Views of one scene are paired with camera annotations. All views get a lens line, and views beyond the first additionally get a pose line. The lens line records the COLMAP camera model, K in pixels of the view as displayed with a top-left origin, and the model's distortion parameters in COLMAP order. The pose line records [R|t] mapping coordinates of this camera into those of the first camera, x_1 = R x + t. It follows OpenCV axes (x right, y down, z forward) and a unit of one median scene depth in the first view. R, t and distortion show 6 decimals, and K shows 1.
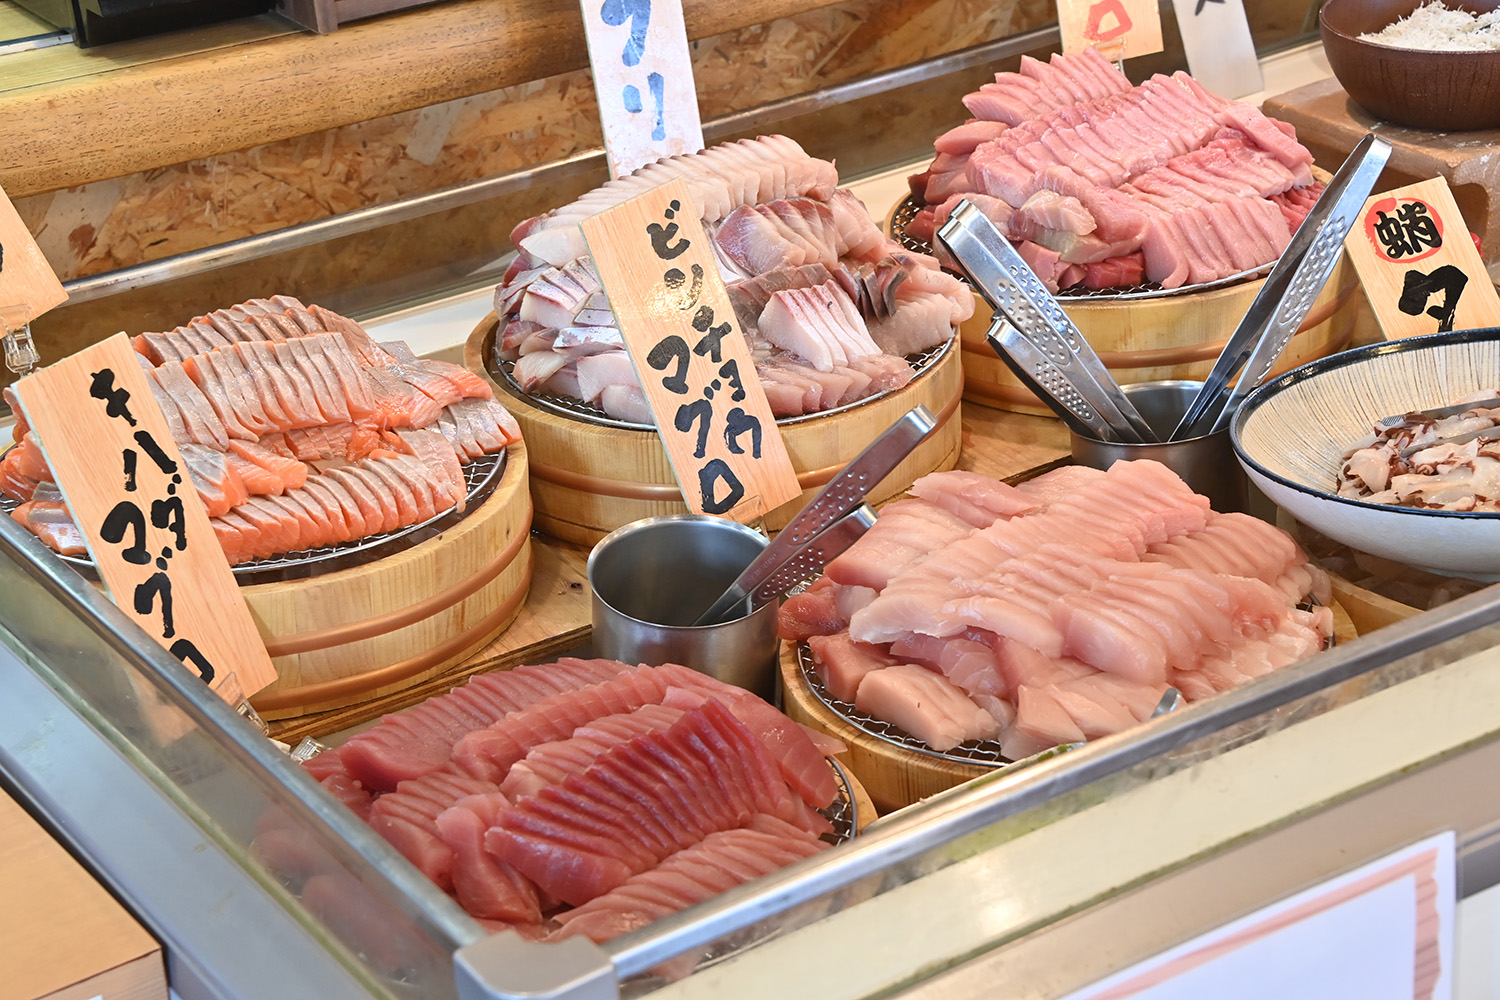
lens RADIAL K [[3030.8, 0, 759.9], [0, 3030.8, 501.2], [0, 0, 1]] dist [0.574307, 0.000000]
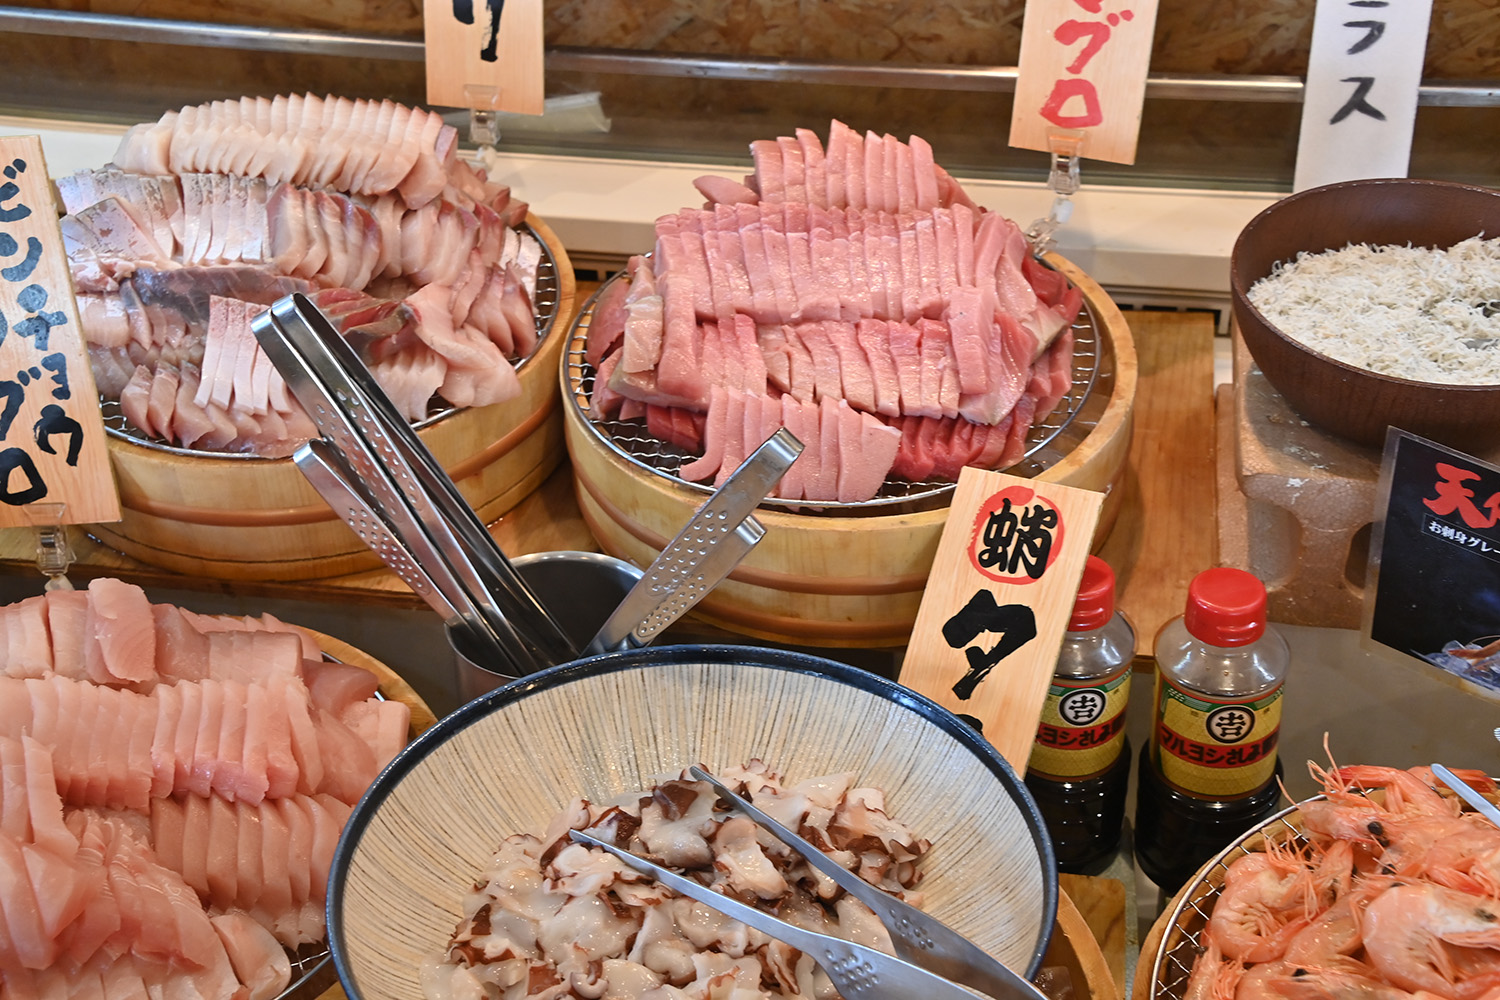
lens RADIAL K [[2145.5, 0, 737.1], [0, 2145.5, 507.3], [0, 0, 1]] dist [0.204284, 0.000000]
pose [[0.727061, 0.450873, -0.517780, 0.444948], [-0.308005, 0.888200, 0.340930, -0.262364], [0.613608, -0.088398, 0.784647, 0.578781]]
